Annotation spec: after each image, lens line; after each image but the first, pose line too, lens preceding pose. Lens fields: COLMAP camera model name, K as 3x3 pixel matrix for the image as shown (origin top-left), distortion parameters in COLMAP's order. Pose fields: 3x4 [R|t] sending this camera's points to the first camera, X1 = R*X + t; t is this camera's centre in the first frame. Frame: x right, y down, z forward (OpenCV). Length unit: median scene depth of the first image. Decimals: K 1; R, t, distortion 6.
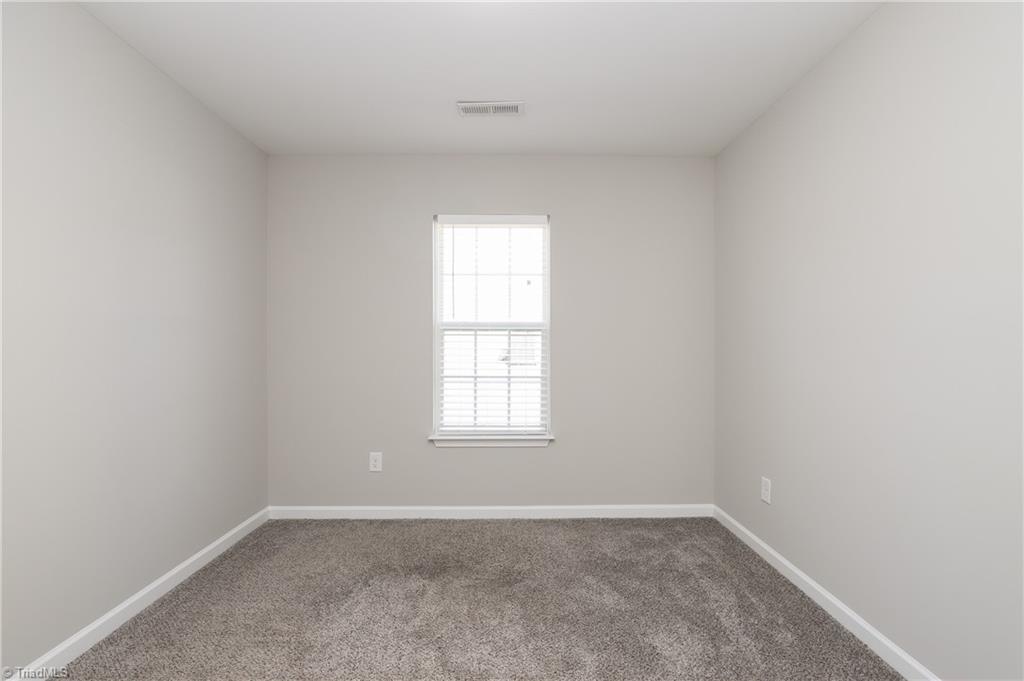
lens RADIAL K [[478.2, 0, 510.1], [0, 478.2, 349.1], [0, 0, 1]] dist [-0.030647, 0.000843]
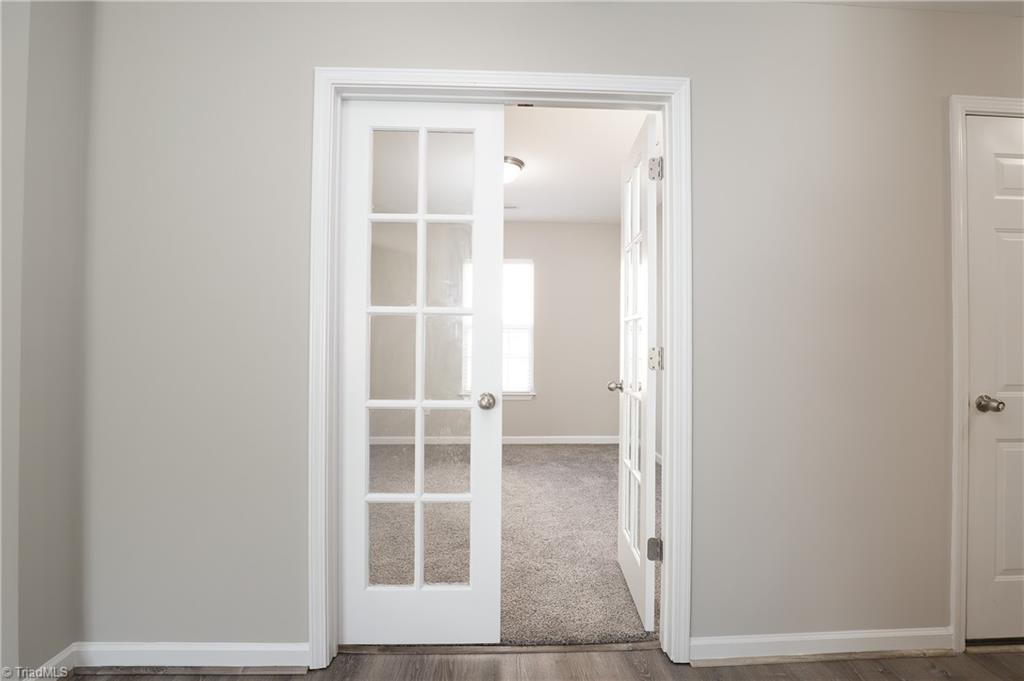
lens RADIAL K [[478.2, 0, 510.1], [0, 478.2, 349.1], [0, 0, 1]] dist [-0.030647, 0.000843]
pose [[0.999441, 0.014078, 0.030310, -0.052513], [-0.014206, 0.999891, 0.004016, 0.026564], [-0.030250, -0.004444, 0.999532, -0.697684]]
